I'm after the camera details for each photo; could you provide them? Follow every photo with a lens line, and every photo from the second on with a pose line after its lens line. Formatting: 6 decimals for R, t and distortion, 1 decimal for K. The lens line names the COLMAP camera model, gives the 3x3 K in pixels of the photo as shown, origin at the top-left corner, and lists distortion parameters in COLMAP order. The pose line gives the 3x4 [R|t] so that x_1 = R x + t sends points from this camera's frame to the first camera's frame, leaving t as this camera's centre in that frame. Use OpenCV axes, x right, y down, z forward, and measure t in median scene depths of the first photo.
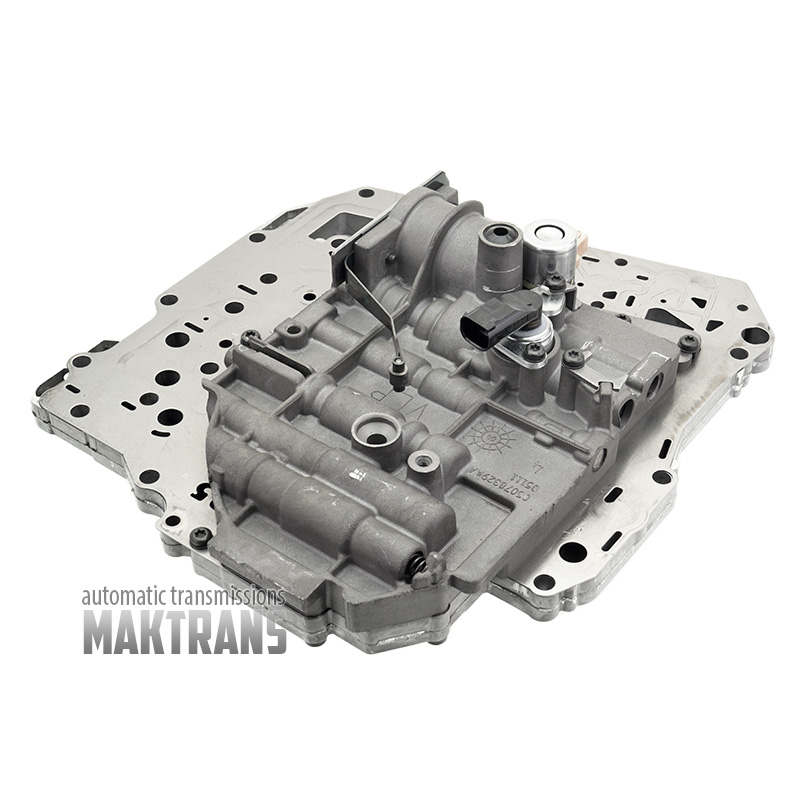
lens RADIAL K [[1485.6, 0, 498.3], [0, 1485.6, 399.8], [0, 0, 1]] dist [-0.027796, 0.088892]
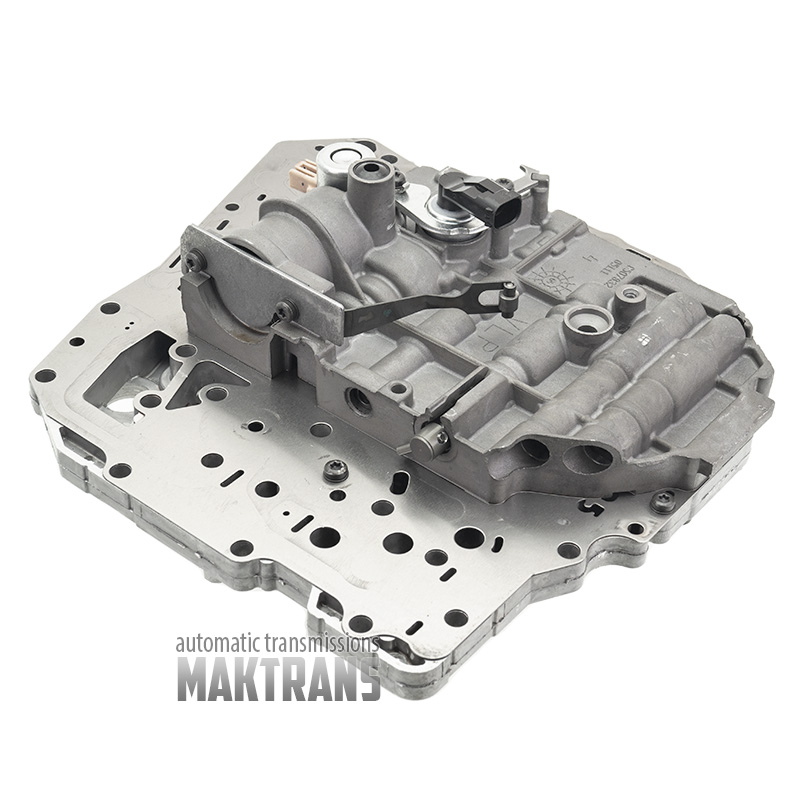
lens RADIAL K [[1623.5, 0, 454.5], [0, 1623.5, 400.3], [0, 0, 1]] dist [-0.019918, -0.169174]
pose [[0.056318, -0.666714, 0.743183, -0.867719], [0.631307, 0.600450, 0.490827, -0.501062], [-0.773486, 0.441534, 0.454717, 0.559782]]
